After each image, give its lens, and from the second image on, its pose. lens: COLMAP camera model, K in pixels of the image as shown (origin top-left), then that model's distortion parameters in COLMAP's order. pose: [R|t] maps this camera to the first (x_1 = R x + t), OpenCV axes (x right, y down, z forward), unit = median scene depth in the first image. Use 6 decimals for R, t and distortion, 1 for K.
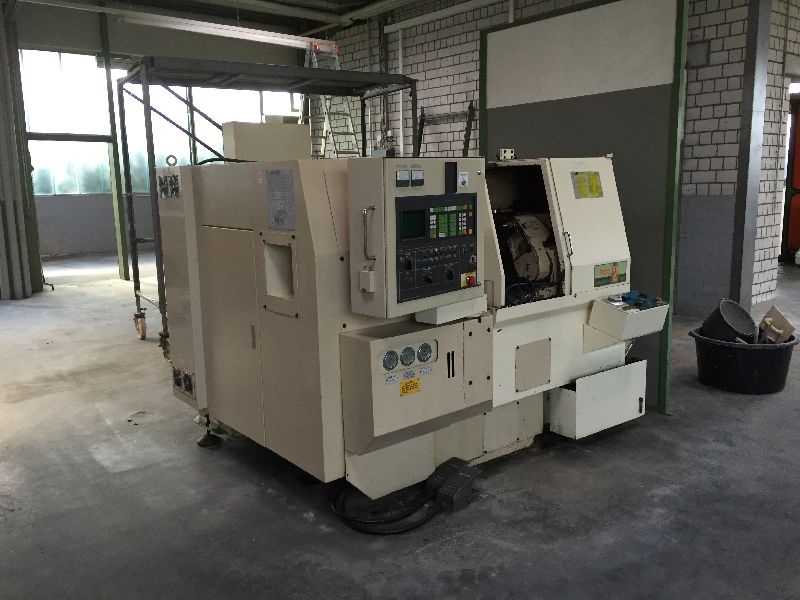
lens RADIAL K [[677.6, 0, 400.0], [0, 677.6, 300.0], [0, 0, 1]] dist [0.094159, -0.122831]
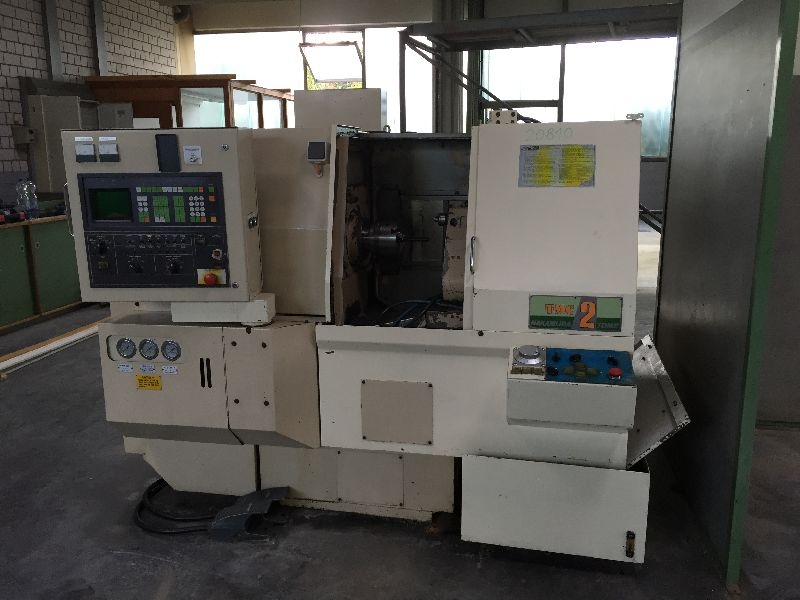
lens RADIAL K [[677.6, 0, 400.0], [0, 677.6, 300.0], [0, 0, 1]] dist [0.094159, -0.122831]
pose [[0.634441, 0.178718, -0.752027, 0.878034], [-0.137693, 0.983474, 0.117557, -0.132527], [0.760608, 0.028966, 0.648565, 0.636605]]
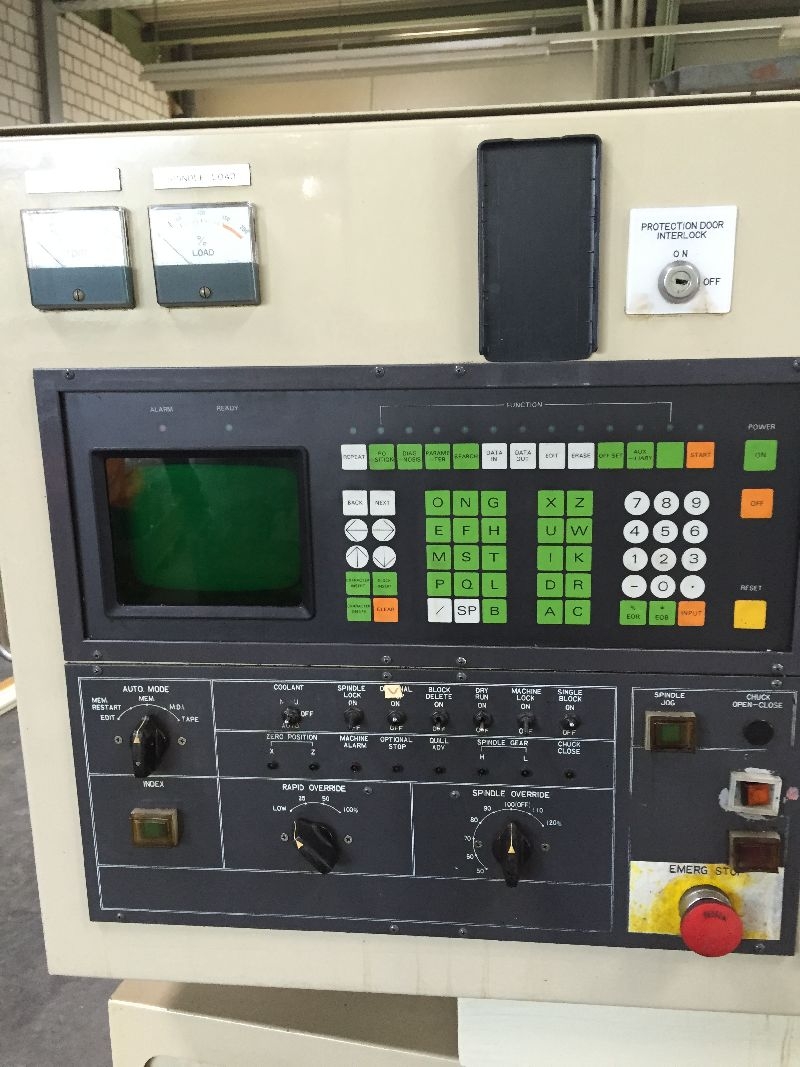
lens RADIAL K [[903.7, 0, 400.0], [0, 903.7, 533.5], [0, 0, 1]] dist [0.094159, -0.122831]
pose [[0.604069, 0.190040, -0.773942, 0.208905], [-0.137622, 0.981437, 0.133574, -0.134353], [0.784959, 0.025824, 0.619009, 0.809133]]
